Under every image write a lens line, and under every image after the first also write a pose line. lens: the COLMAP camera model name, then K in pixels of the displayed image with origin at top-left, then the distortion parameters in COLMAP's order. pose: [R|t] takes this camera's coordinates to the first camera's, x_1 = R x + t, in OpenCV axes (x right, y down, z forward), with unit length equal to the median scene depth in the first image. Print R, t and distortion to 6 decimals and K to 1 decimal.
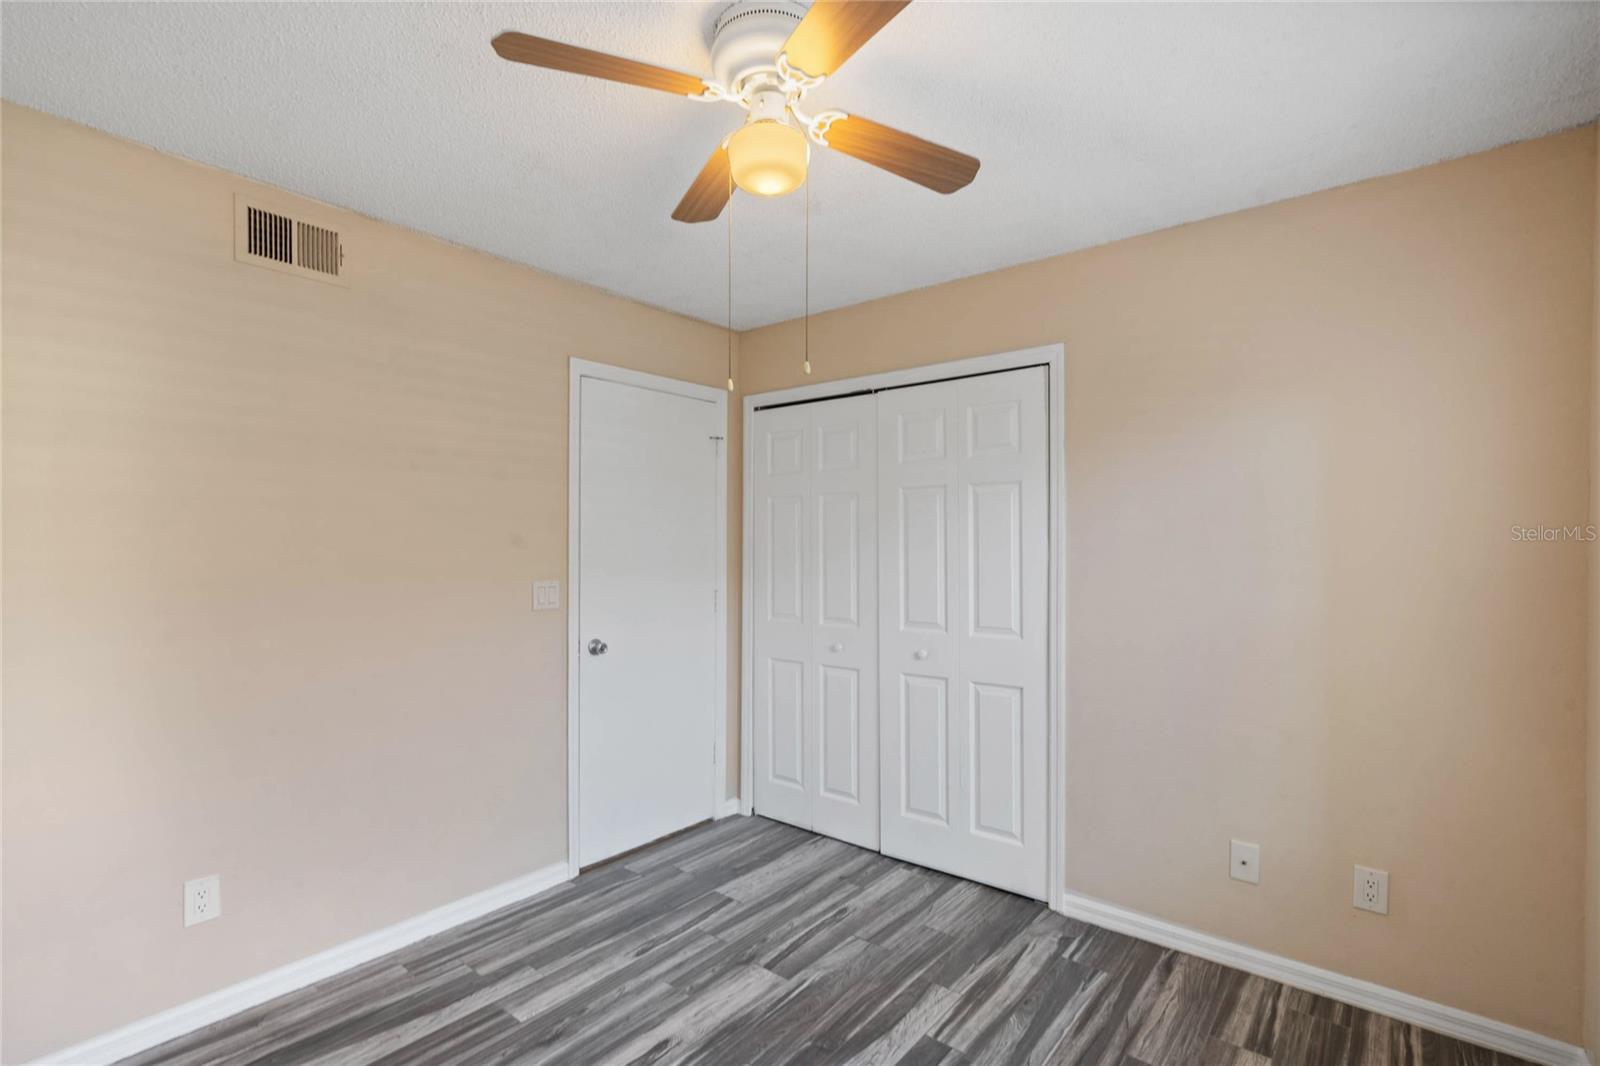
lens RADIAL K [[757.5, 0, 800.0], [0, 757.5, 533.0], [0, 0, 1]] dist [-0.003570, -0.000598]
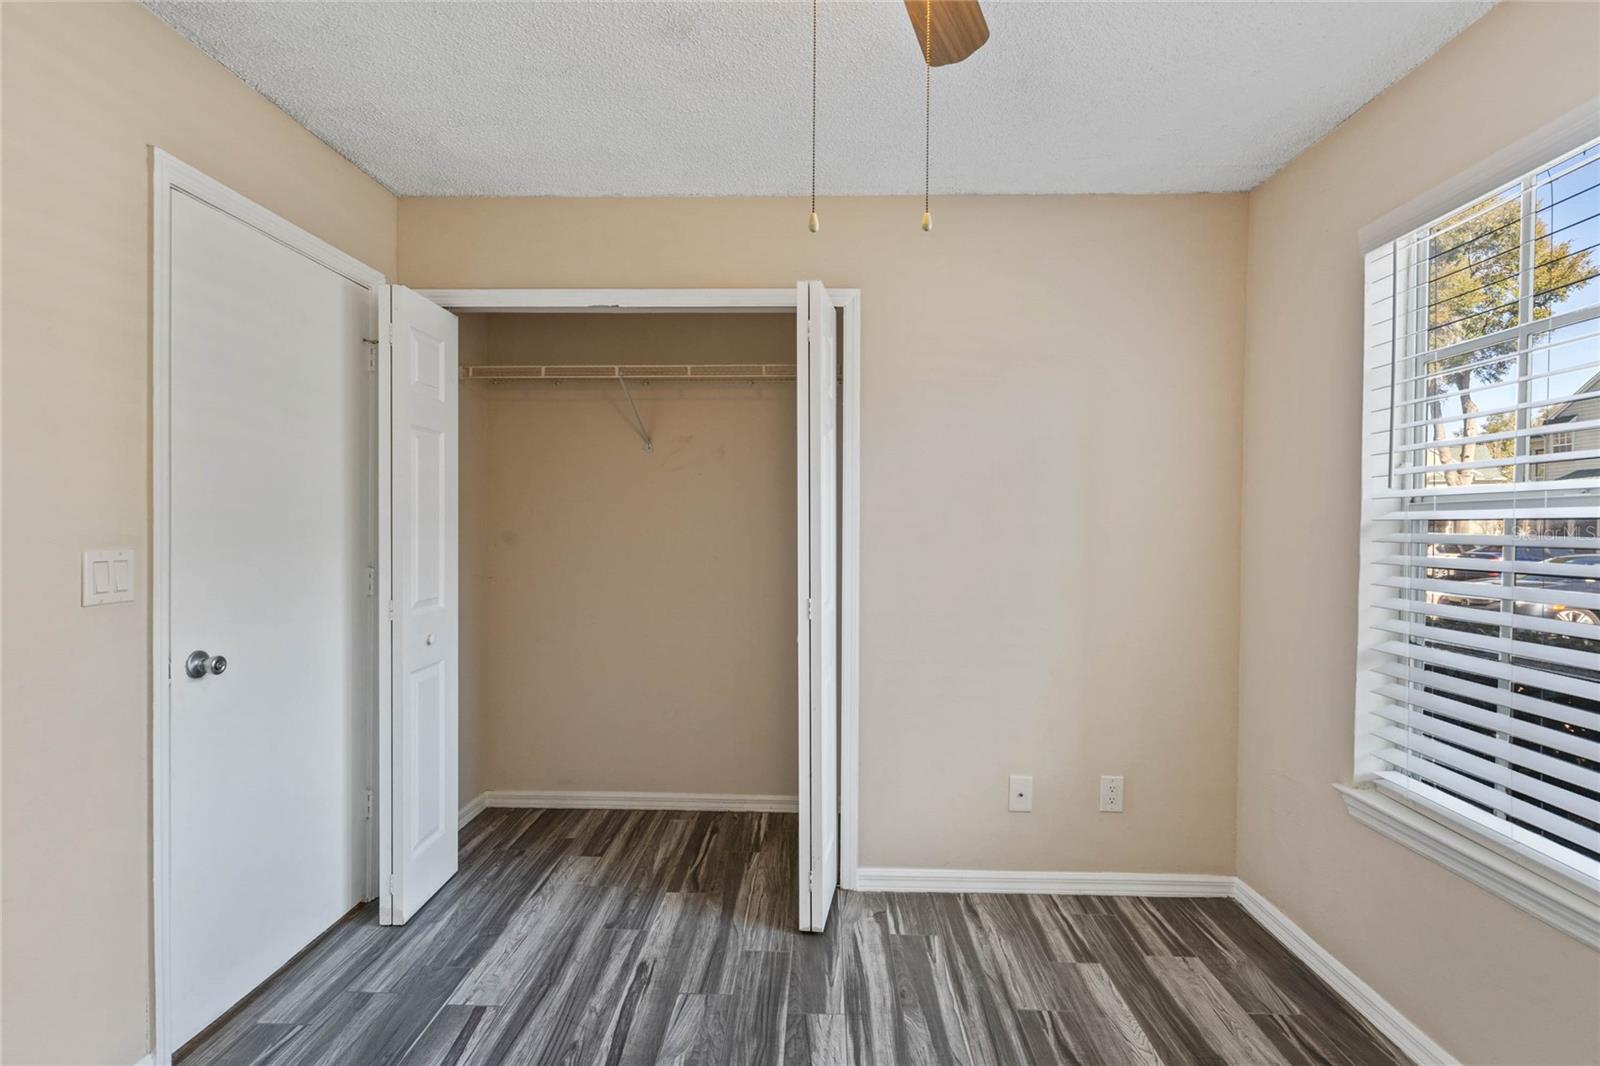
lens RADIAL K [[757.5, 0, 800.0], [0, 757.5, 533.0], [0, 0, 1]] dist [-0.003570, -0.000598]
pose [[0.789778, 0.001612, 0.613390, -0.316271], [-0.011075, 0.999871, 0.011632, 0.045797], [-0.613292, -0.015980, 0.789694, 0.317890]]
